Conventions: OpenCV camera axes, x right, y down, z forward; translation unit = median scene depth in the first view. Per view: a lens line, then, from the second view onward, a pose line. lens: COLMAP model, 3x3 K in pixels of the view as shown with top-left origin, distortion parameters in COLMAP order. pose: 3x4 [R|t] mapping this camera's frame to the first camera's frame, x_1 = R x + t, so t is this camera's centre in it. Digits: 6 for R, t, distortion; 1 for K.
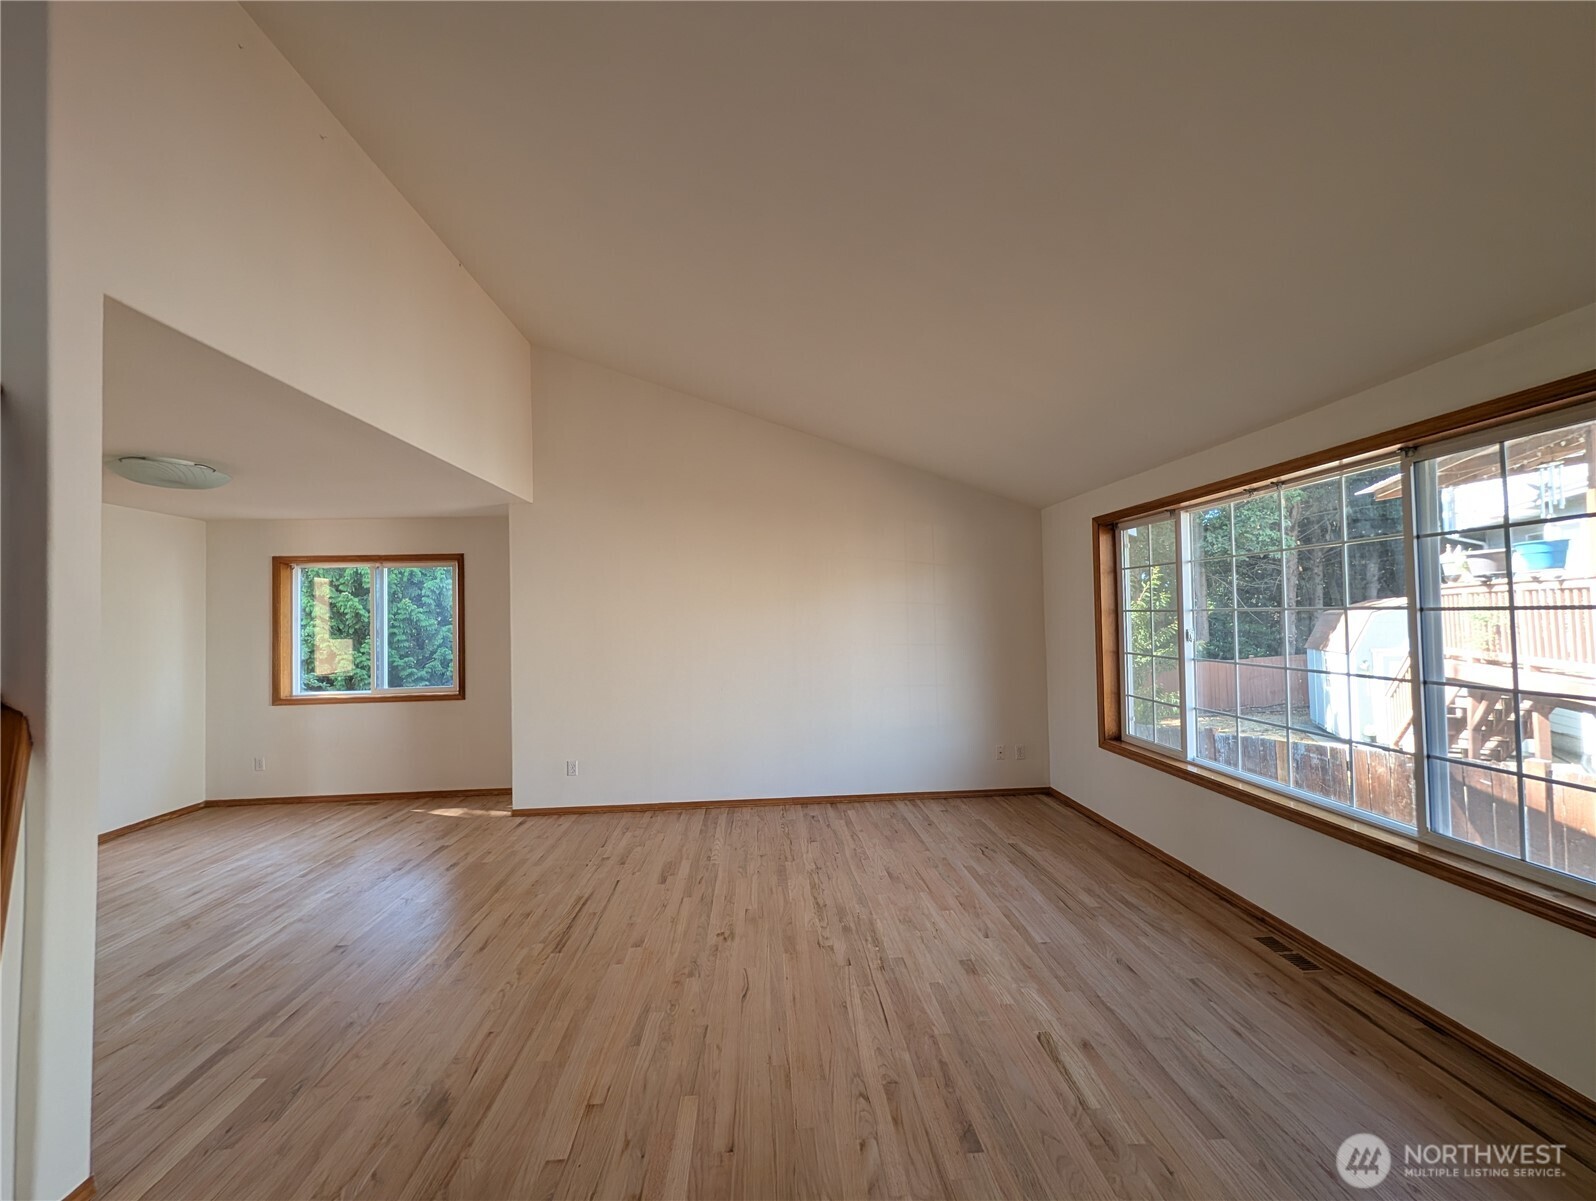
lens RADIAL K [[578.3, 0, 791.7], [0, 578.3, 605.3], [0, 0, 1]] dist [-0.002555, 0.000251]
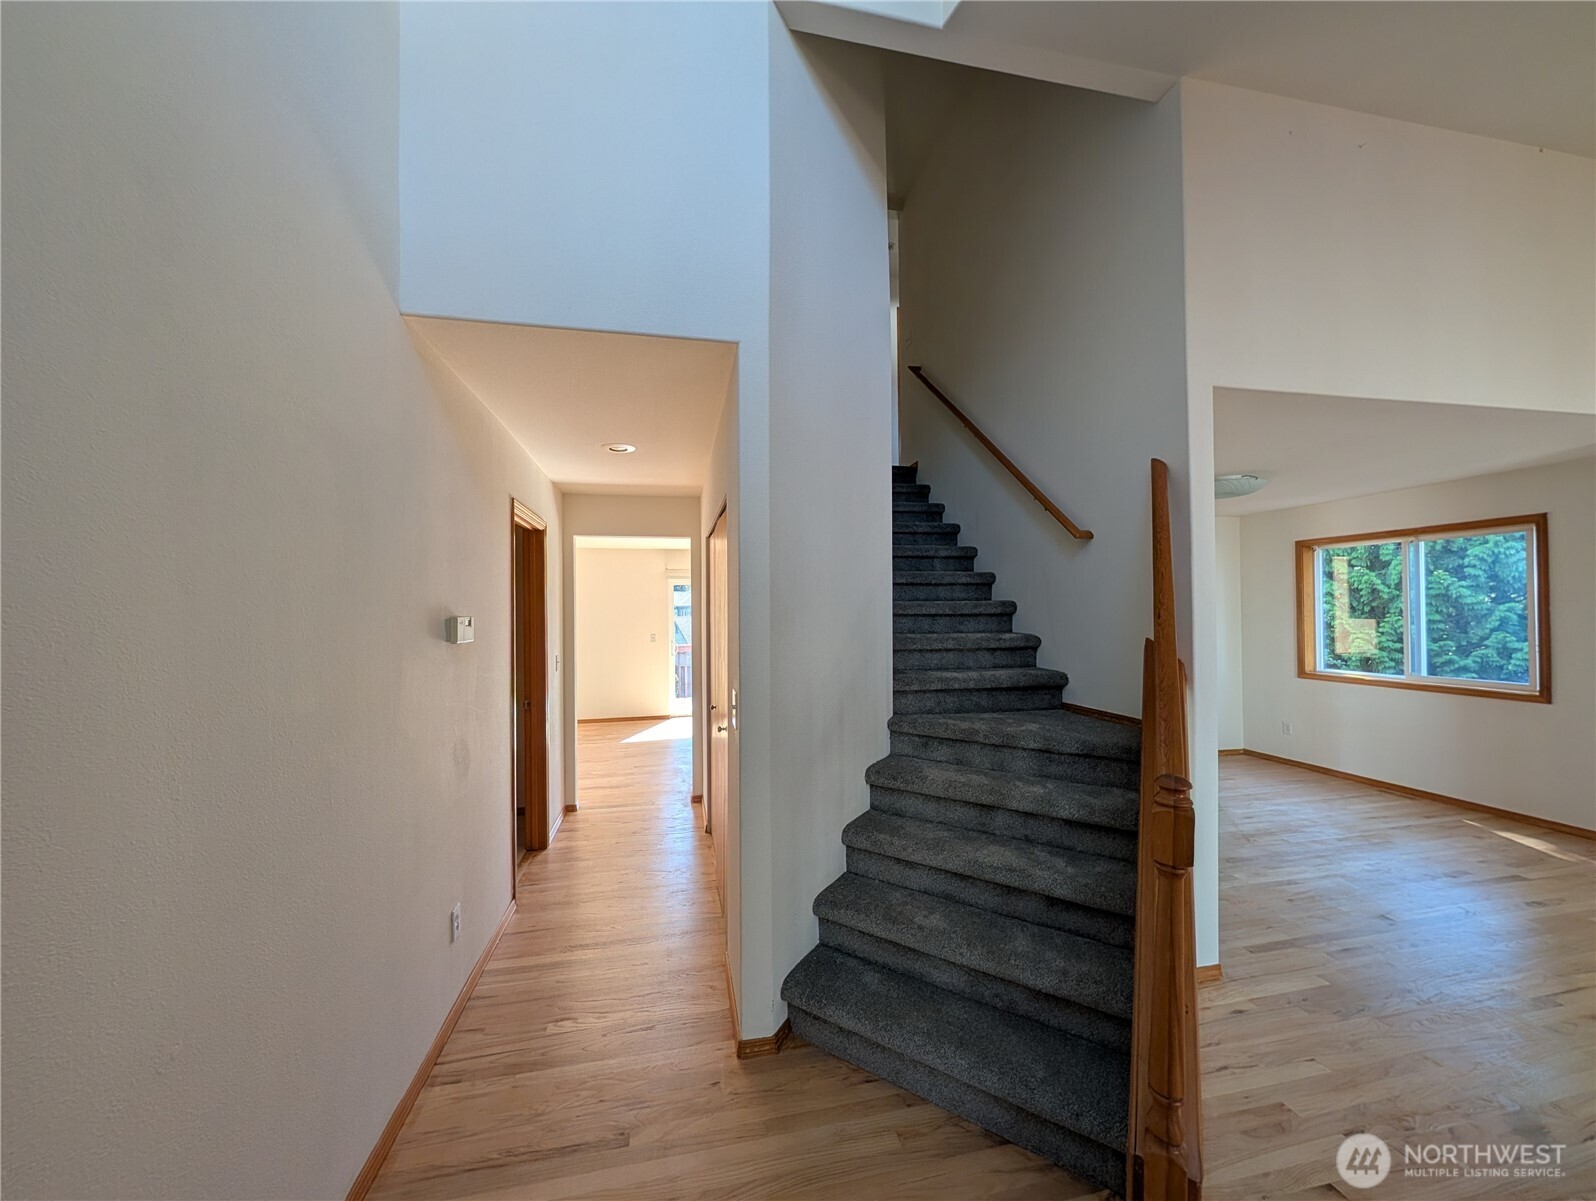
lens RADIAL K [[578.3, 0, 791.7], [0, 578.3, 605.3], [0, 0, 1]] dist [-0.002555, 0.000251]
pose [[0.144075, 0.012950, -0.989482, 0.042905], [0.030310, 0.999387, 0.017493, -0.011473], [0.989102, -0.032512, 0.143595, -0.100646]]
